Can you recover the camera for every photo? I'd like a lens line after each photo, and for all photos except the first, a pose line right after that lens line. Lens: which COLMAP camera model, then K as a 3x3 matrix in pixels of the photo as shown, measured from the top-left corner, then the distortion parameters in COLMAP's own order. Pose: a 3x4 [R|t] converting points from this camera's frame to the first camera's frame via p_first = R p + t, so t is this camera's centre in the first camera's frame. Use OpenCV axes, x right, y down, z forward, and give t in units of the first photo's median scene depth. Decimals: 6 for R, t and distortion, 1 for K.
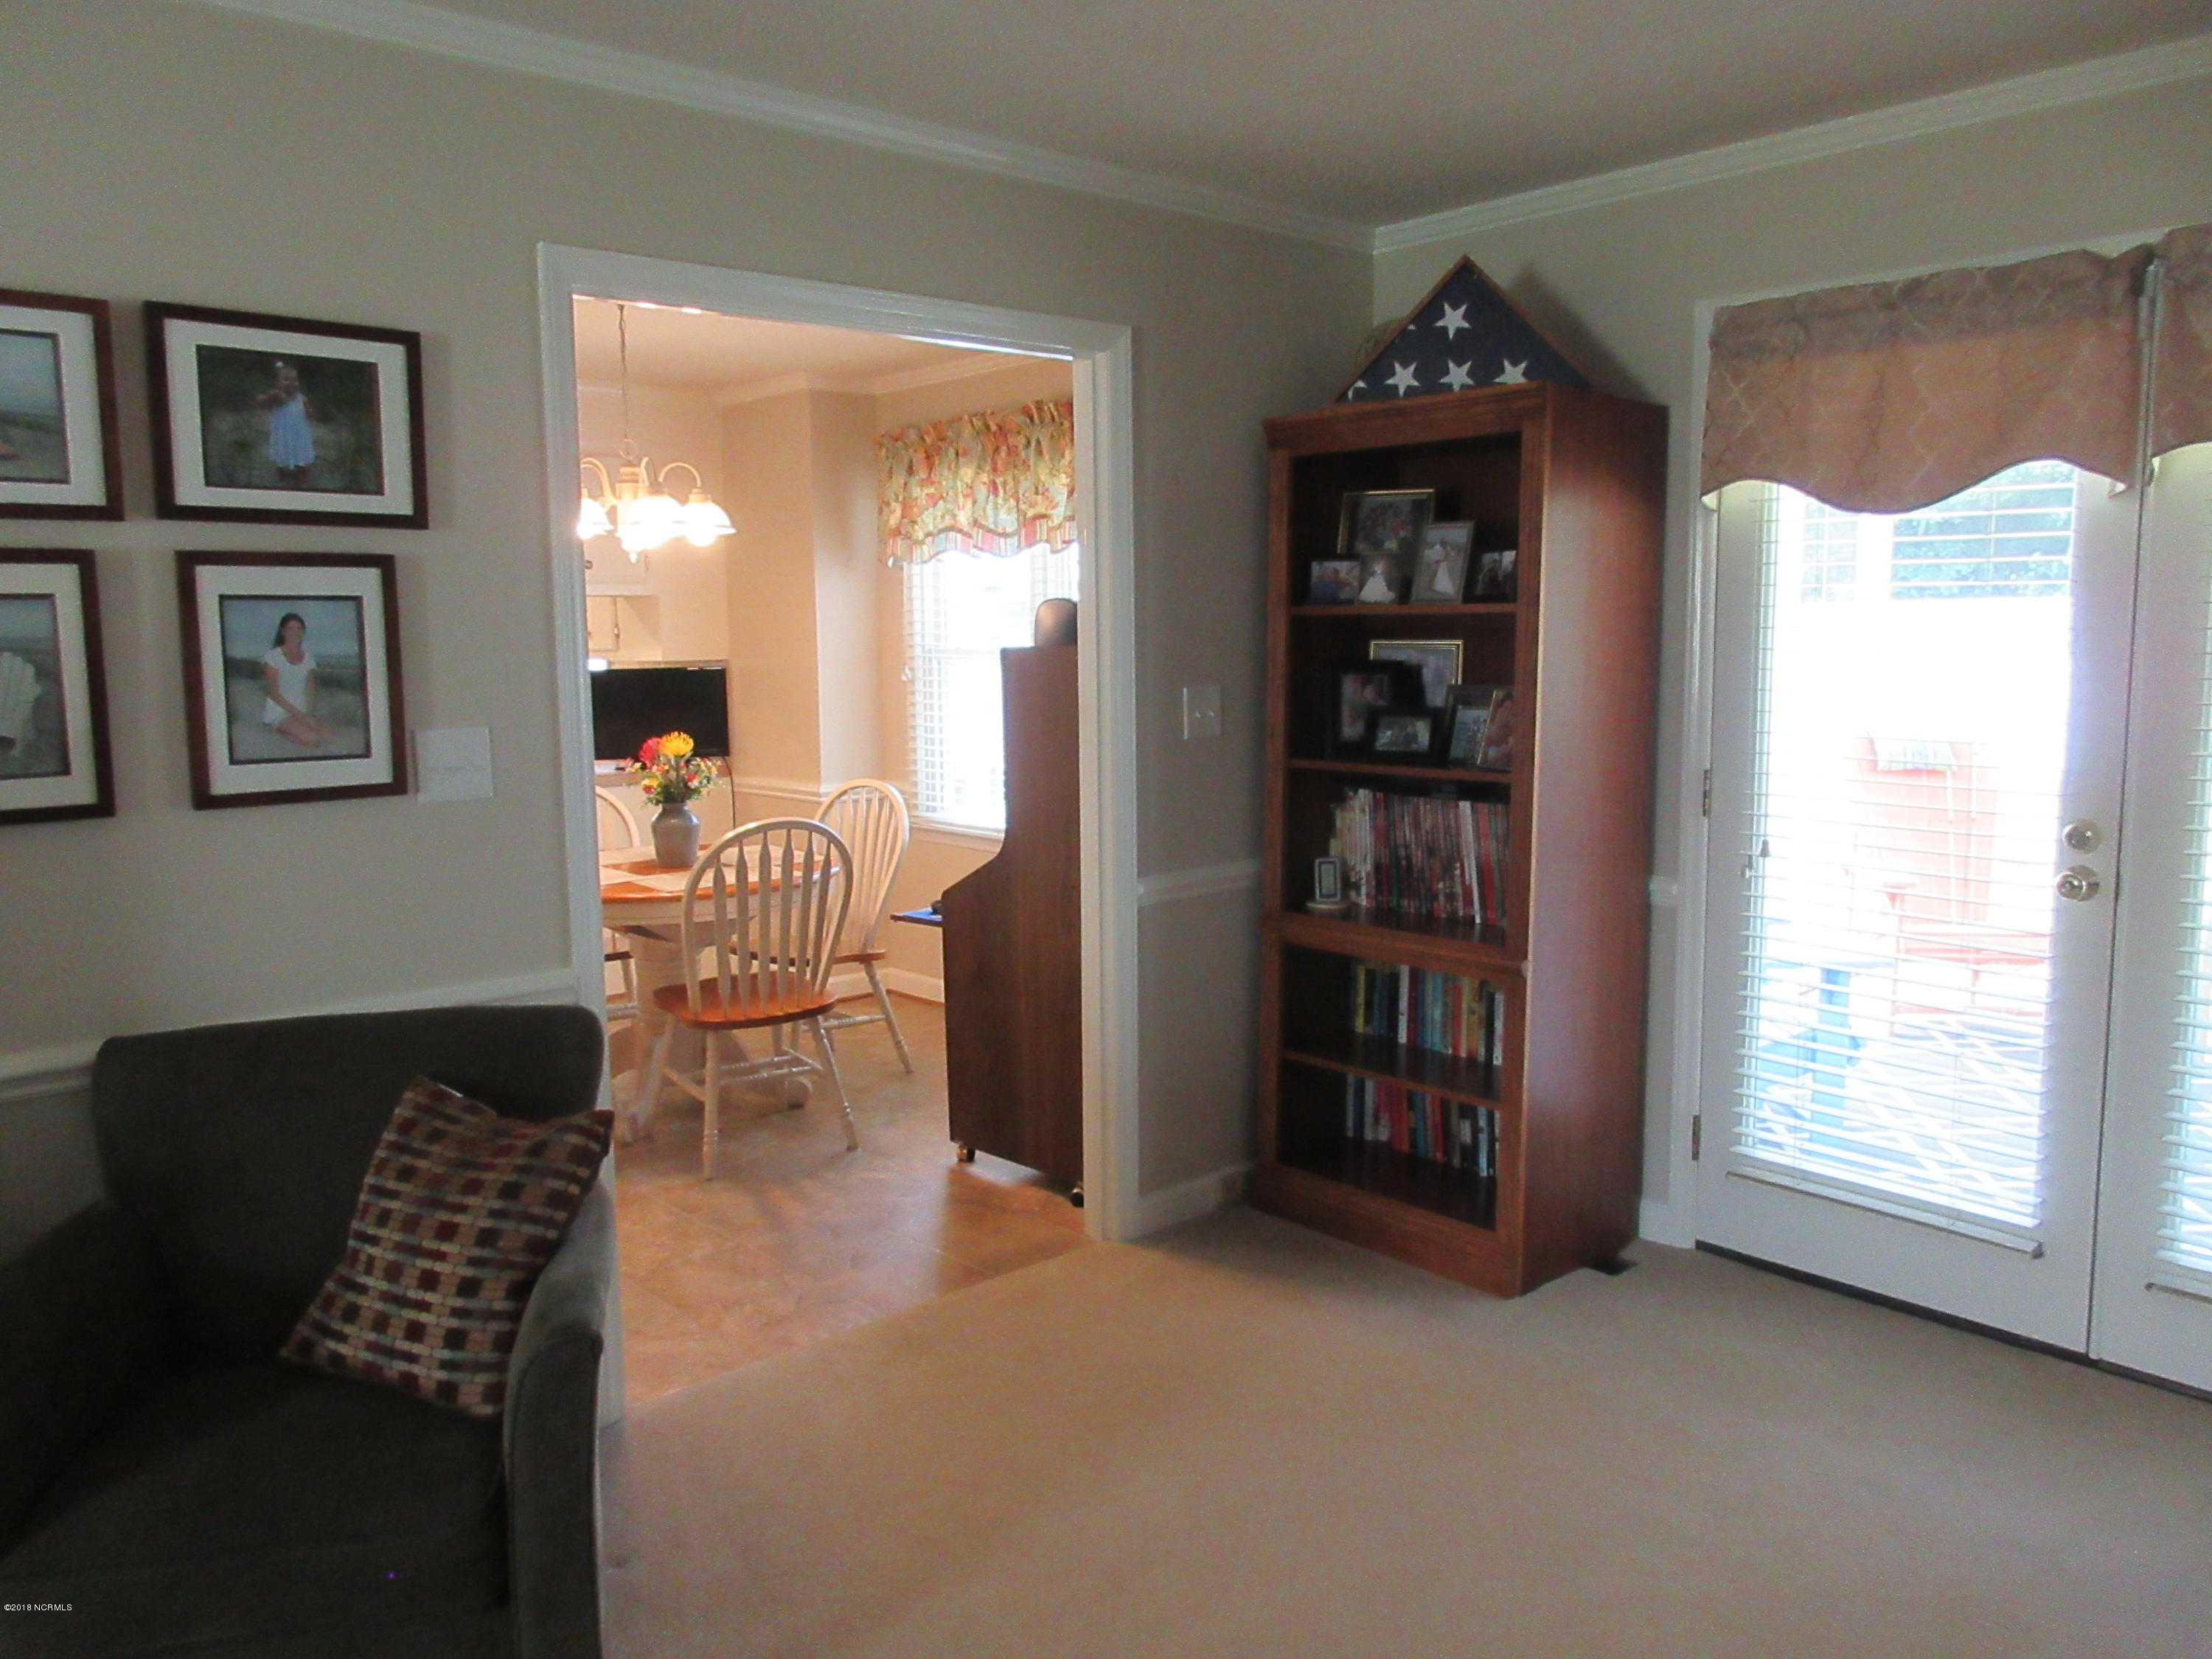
lens RADIAL K [[1652.0, 0, 1102.2], [0, 1652.0, 824.4], [0, 0, 1]] dist [0.002975, -0.003950]
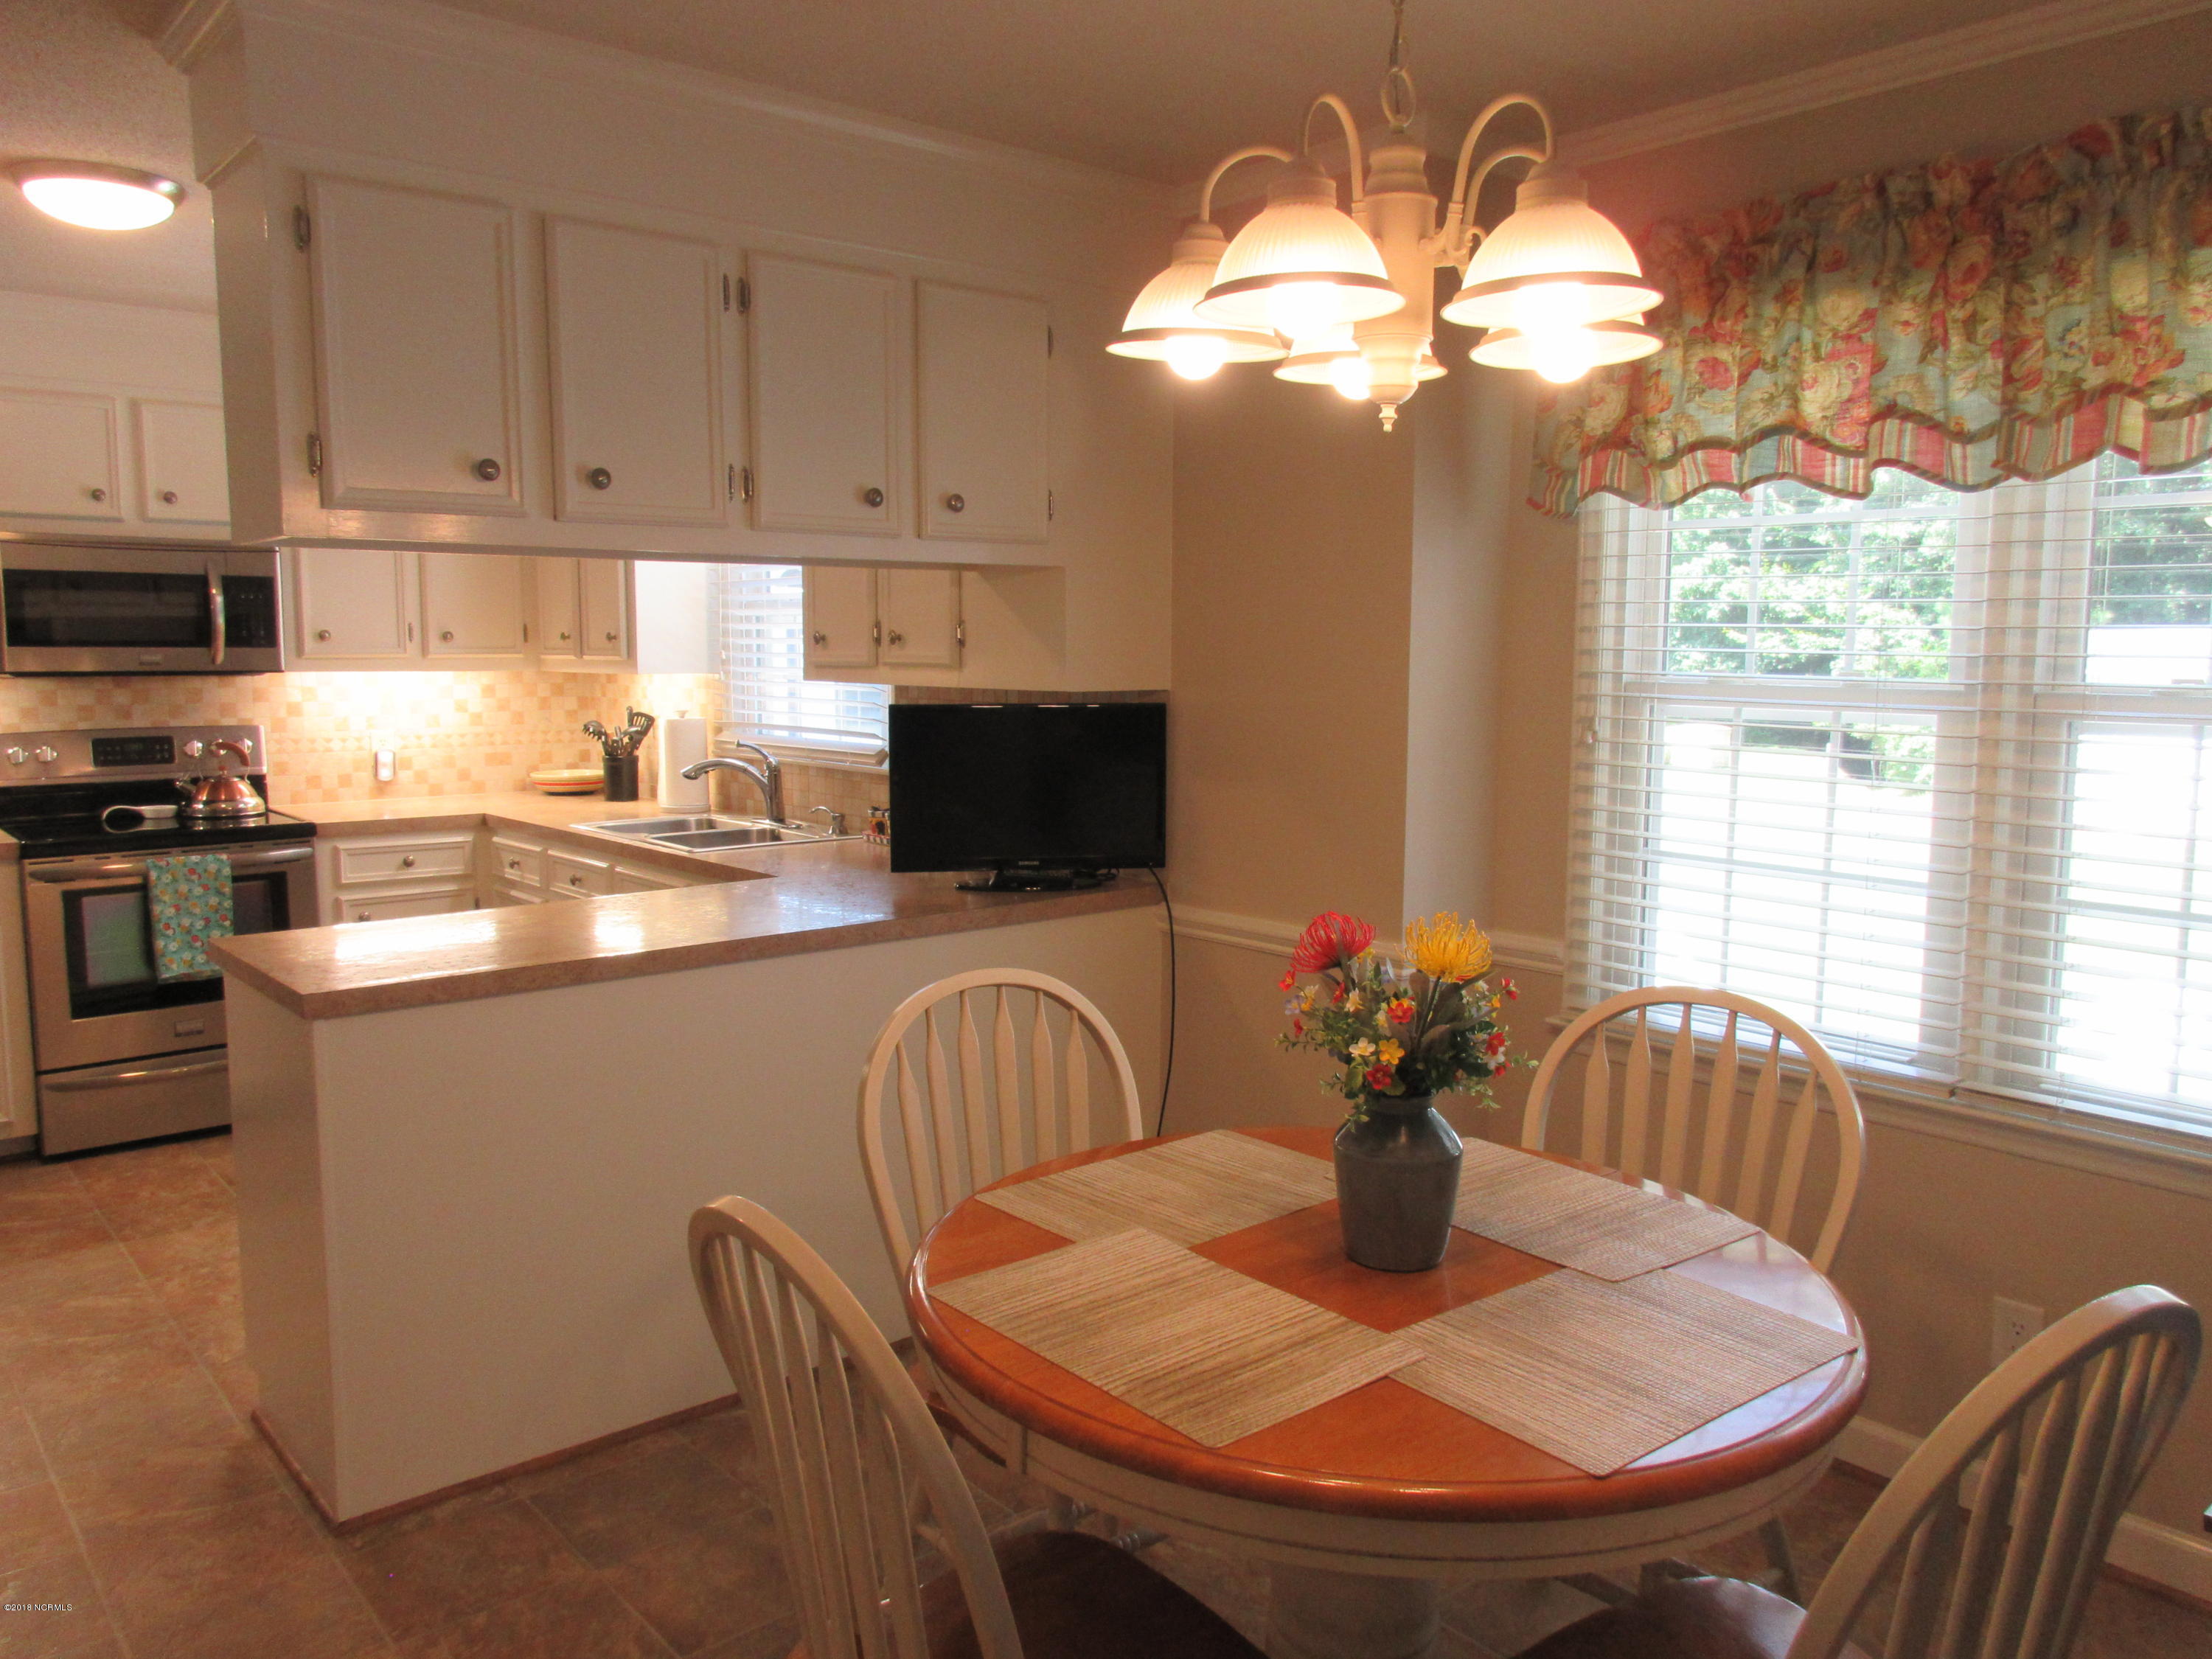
lens RADIAL K [[1652.0, 0, 1103.6], [0, 1652.0, 826.5], [0, 0, 1]] dist [0.002975, -0.003950]
pose [[0.999347, 0.025988, -0.025089, -0.269917], [-0.026188, 0.999628, -0.007681, -0.057843], [0.024880, 0.008333, 0.999656, 0.529435]]
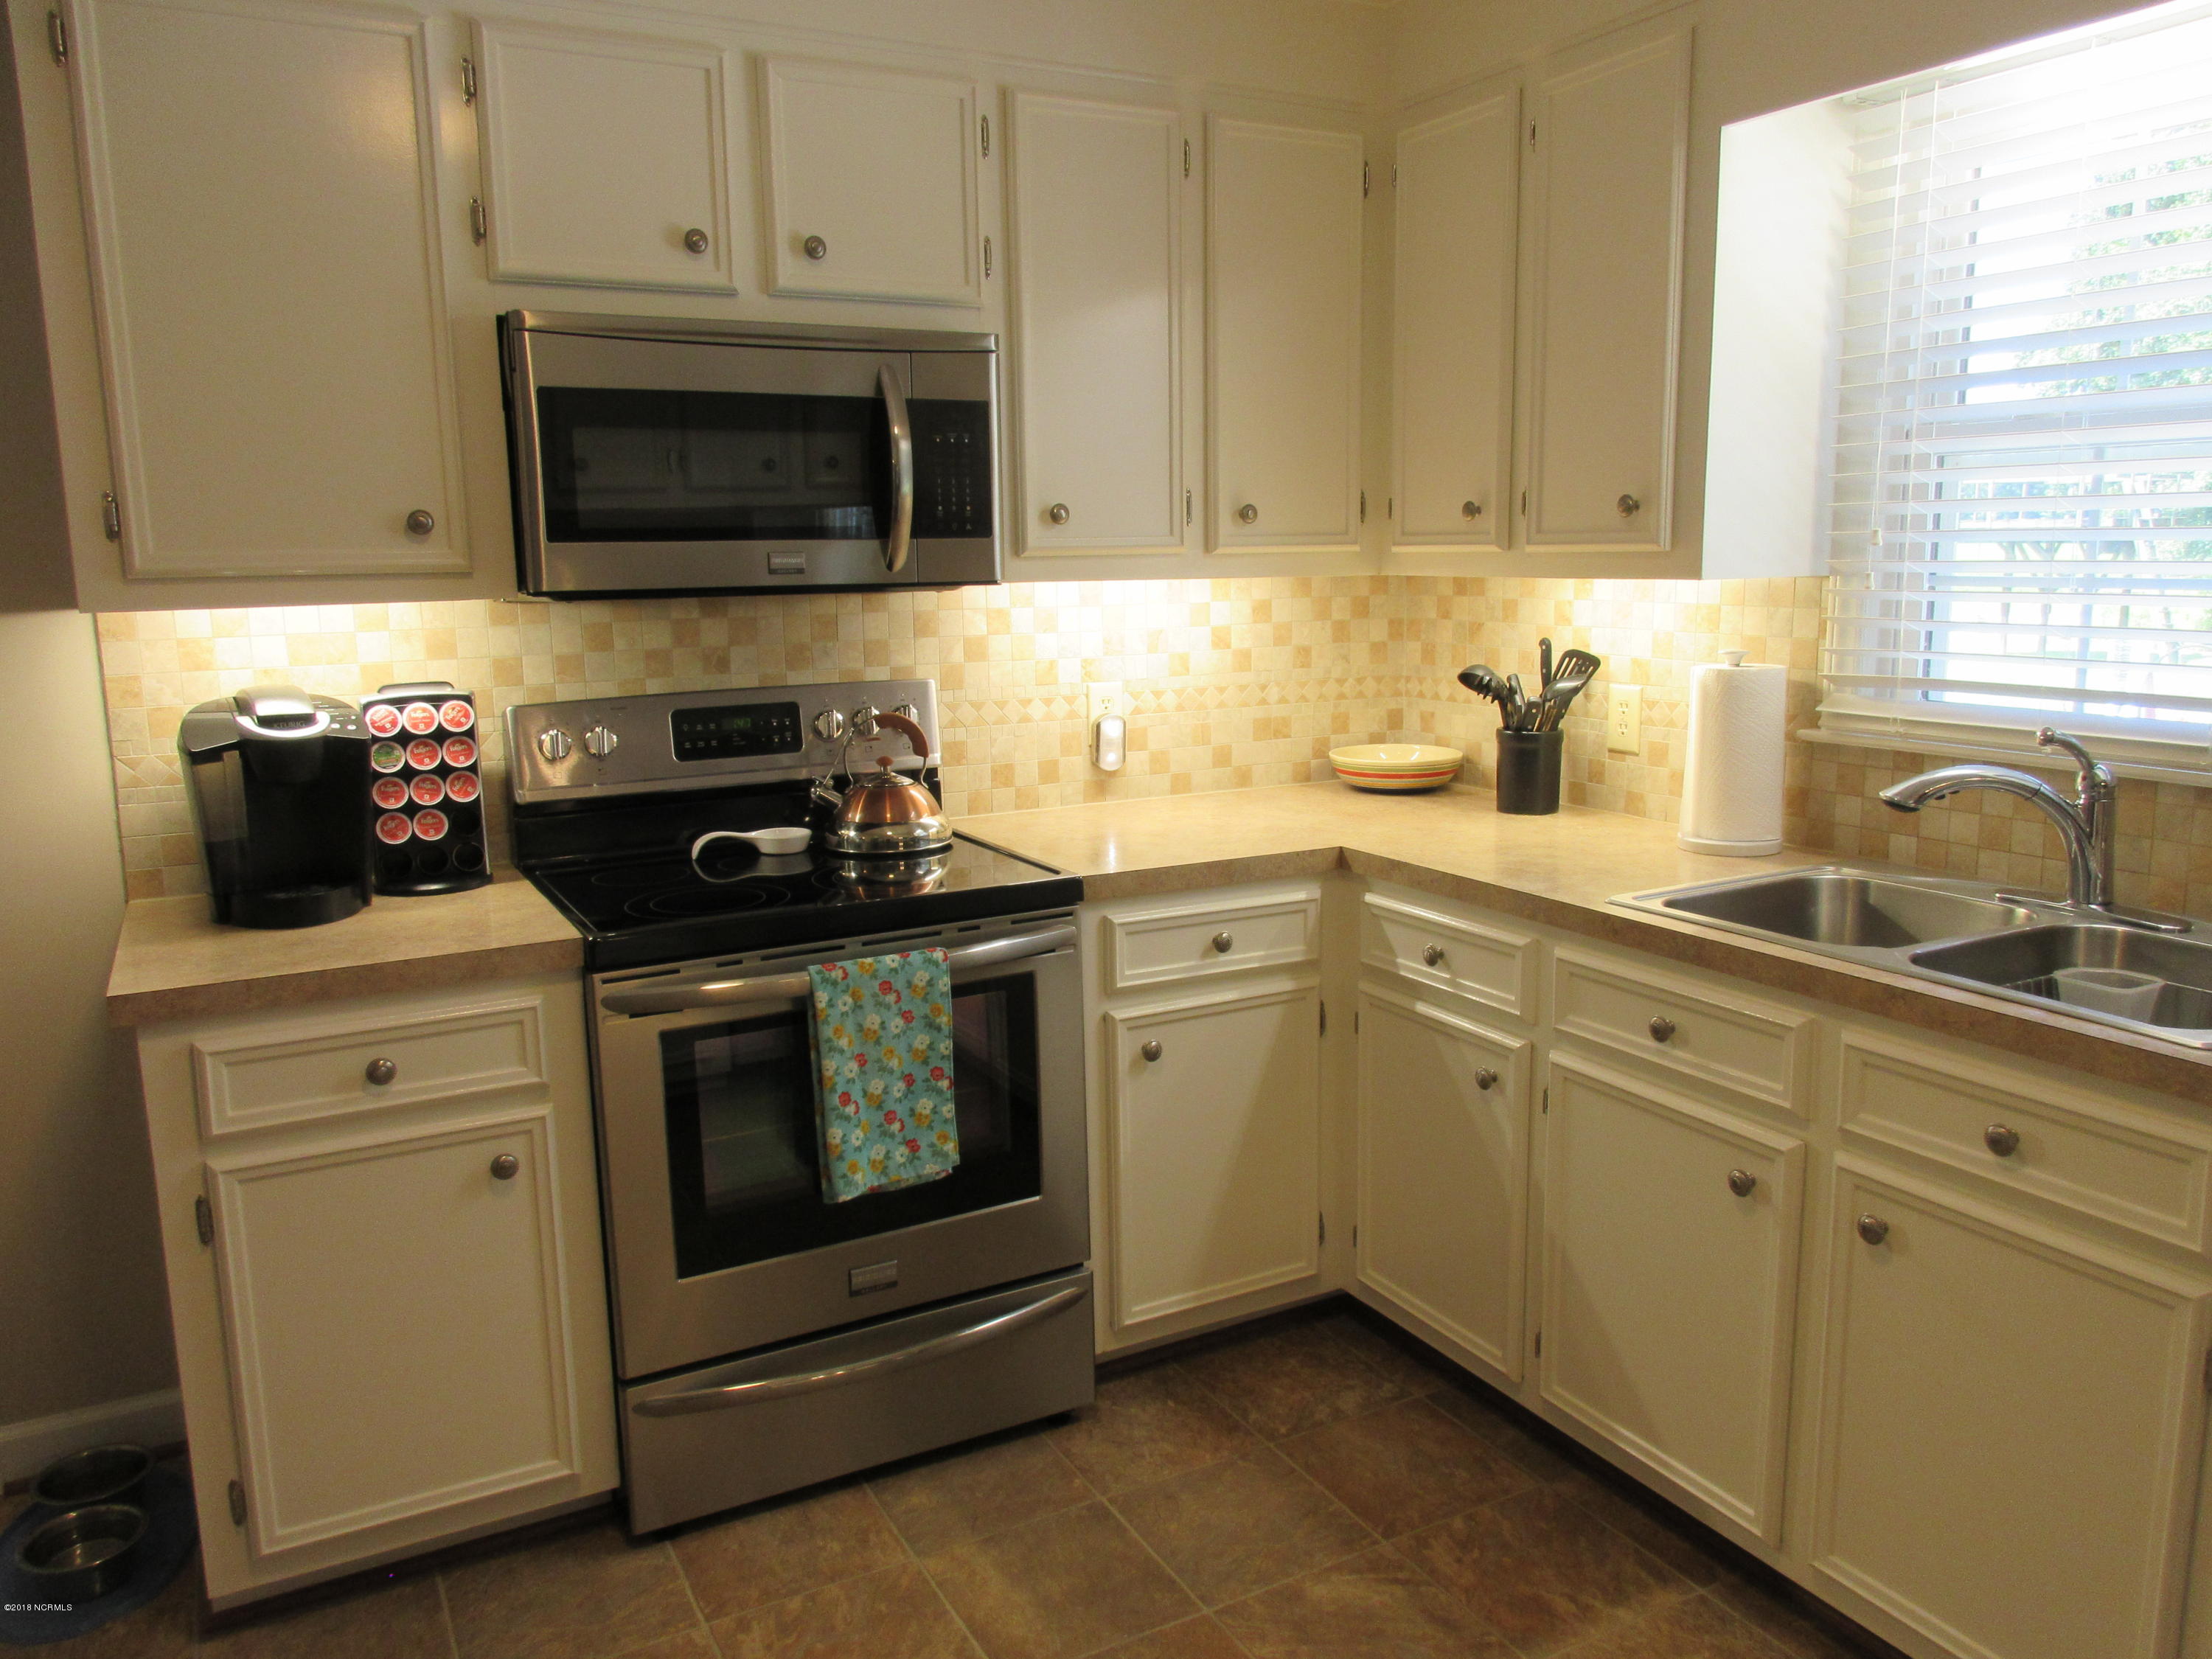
lens RADIAL K [[1652.0, 0, 1110.9], [0, 1652.0, 834.0], [0, 0, 1]] dist [0.002975, -0.003950]
pose [[0.973038, 0.045772, -0.226056, -0.425231], [-0.032075, 0.997441, 0.063897, -0.076187], [0.228402, -0.054923, 0.972016, 0.730814]]
